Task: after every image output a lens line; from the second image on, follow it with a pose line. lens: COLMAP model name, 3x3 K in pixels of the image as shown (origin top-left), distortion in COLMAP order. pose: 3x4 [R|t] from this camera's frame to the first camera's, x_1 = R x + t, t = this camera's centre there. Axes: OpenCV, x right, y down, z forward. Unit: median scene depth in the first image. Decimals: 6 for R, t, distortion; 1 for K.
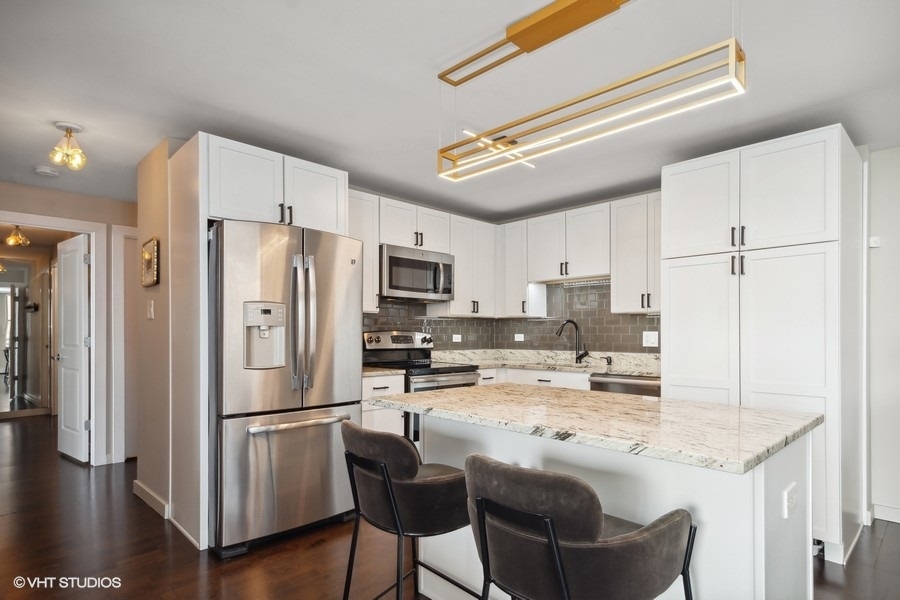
lens RADIAL K [[490.6, 0, 449.0], [0, 490.6, 331.7], [0, 0, 1]] dist [0.002562, 0.000735]
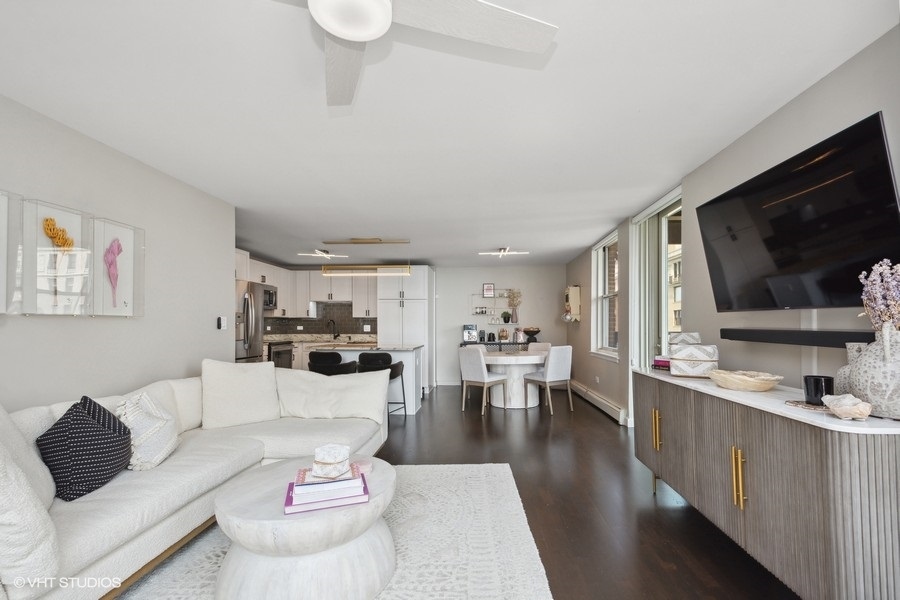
lens RADIAL K [[400.9, 0, 466.7], [0, 400.9, 336.6], [0, 0, 1]] dist [0.019239, 0.000117]
pose [[0.725245, -0.018171, 0.688251, -0.578759], [-0.003702, 0.999534, 0.030291, -0.005571], [-0.688481, -0.024516, 0.724840, -0.752207]]
